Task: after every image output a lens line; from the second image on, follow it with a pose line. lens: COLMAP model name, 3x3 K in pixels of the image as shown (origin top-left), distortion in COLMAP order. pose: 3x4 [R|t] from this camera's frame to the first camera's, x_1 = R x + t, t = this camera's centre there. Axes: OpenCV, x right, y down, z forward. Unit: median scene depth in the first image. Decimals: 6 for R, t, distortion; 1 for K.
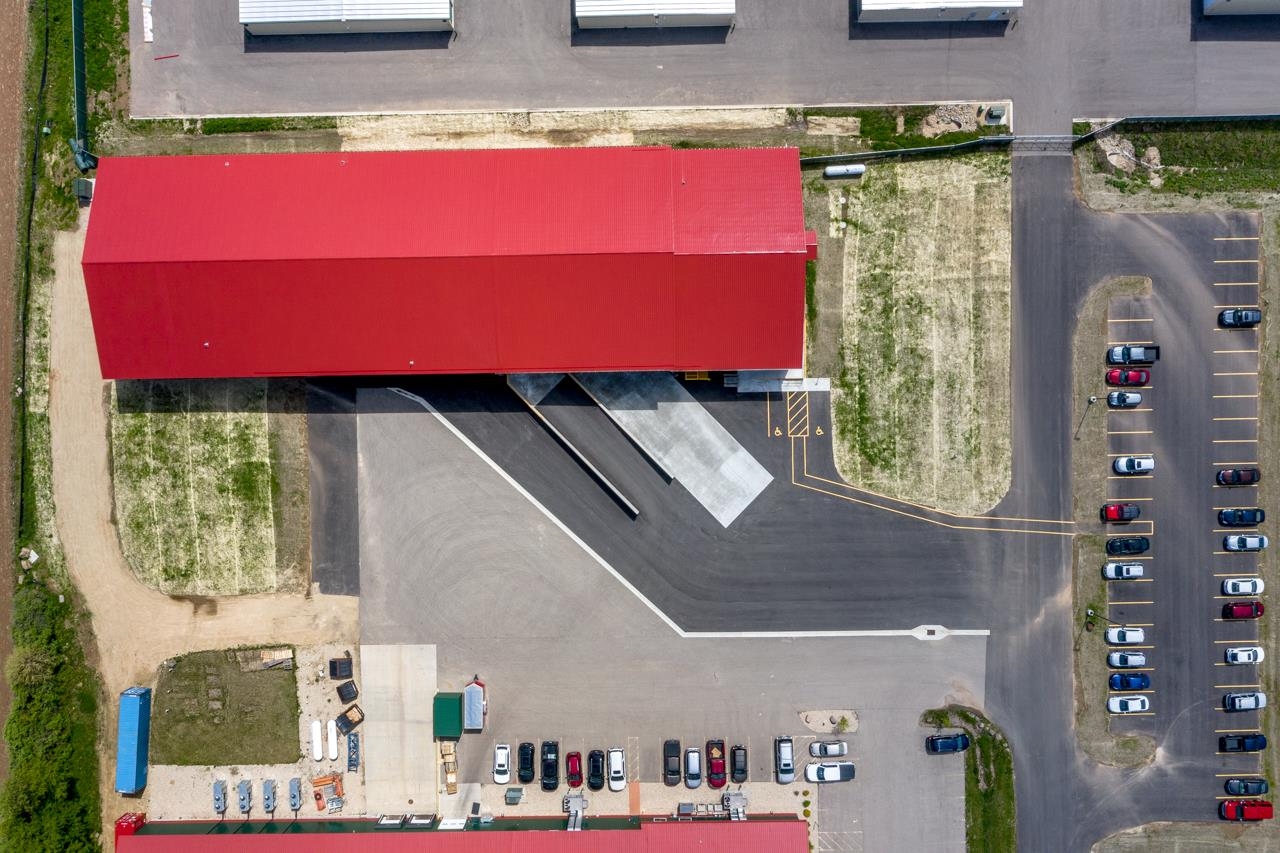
lens RADIAL K [[1019.1, 0, 640.0], [0, 1019.1, 426.5], [0, 0, 1]] dist [0.002711, 0.005828]
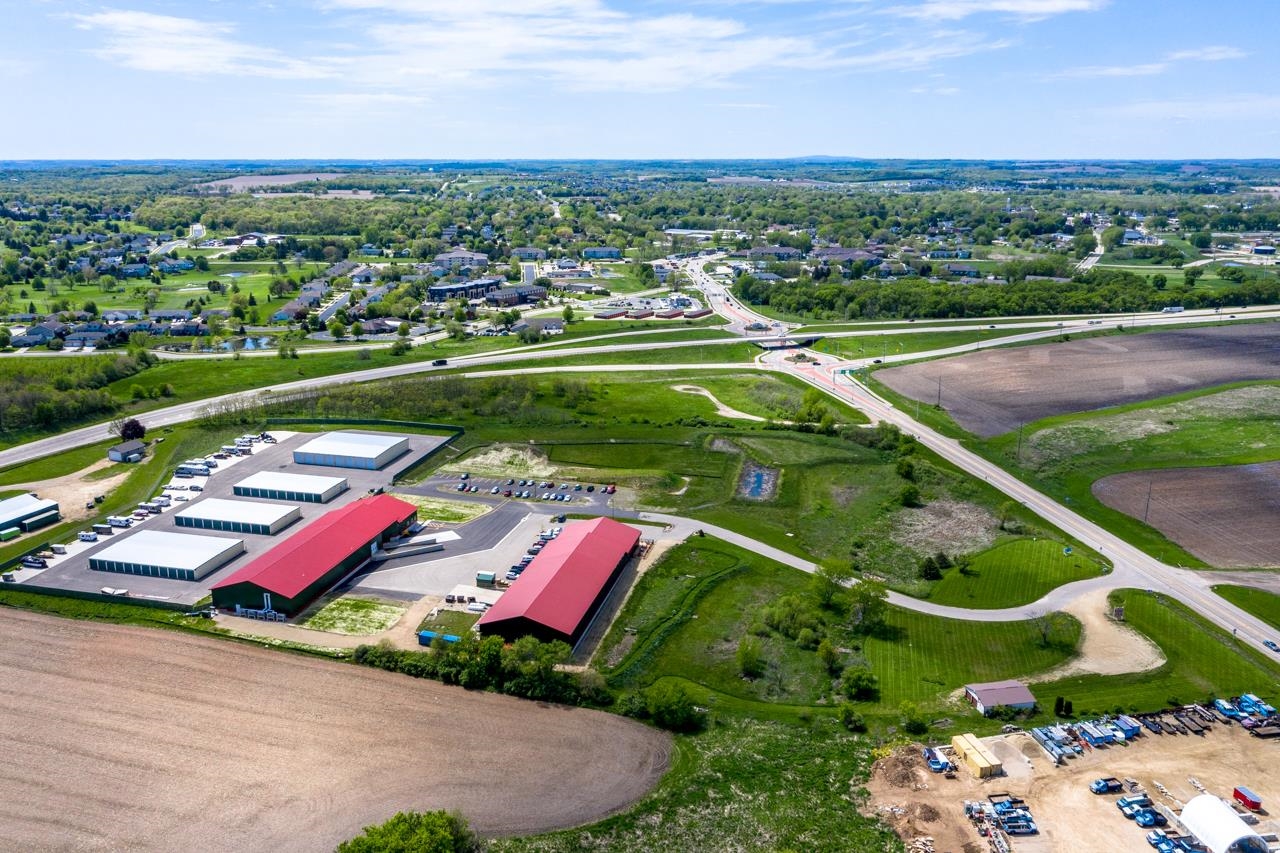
lens RADIAL K [[1018.9, 0, 640.0], [0, 1018.9, 426.5], [0, 0, 1]] dist [0.002912, 0.000430]
pose [[0.242973, -0.234938, 0.941153, -2.315914], [0.970022, 0.054228, -0.236889, 1.201206], [0.004617, 0.970497, 0.241071, 0.047235]]
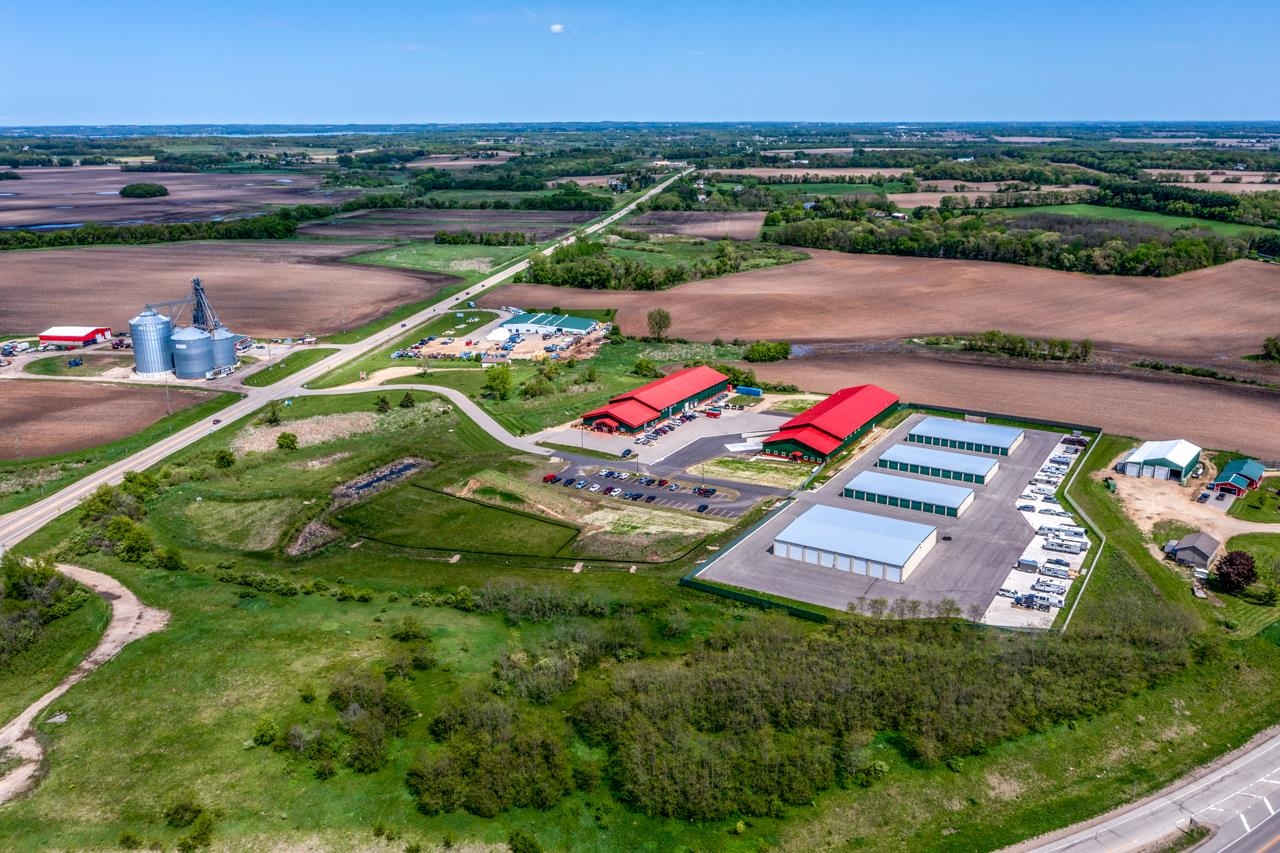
lens RADIAL K [[1018.9, 0, 640.0], [0, 1018.9, 426.5], [0, 0, 1]] dist [0.002912, 0.000430]
pose [[-0.541464, 0.258588, -0.799968, 2.689252], [-0.840710, -0.161148, 0.516950, -1.279421], [0.004764, 0.952451, 0.304654, -0.001870]]
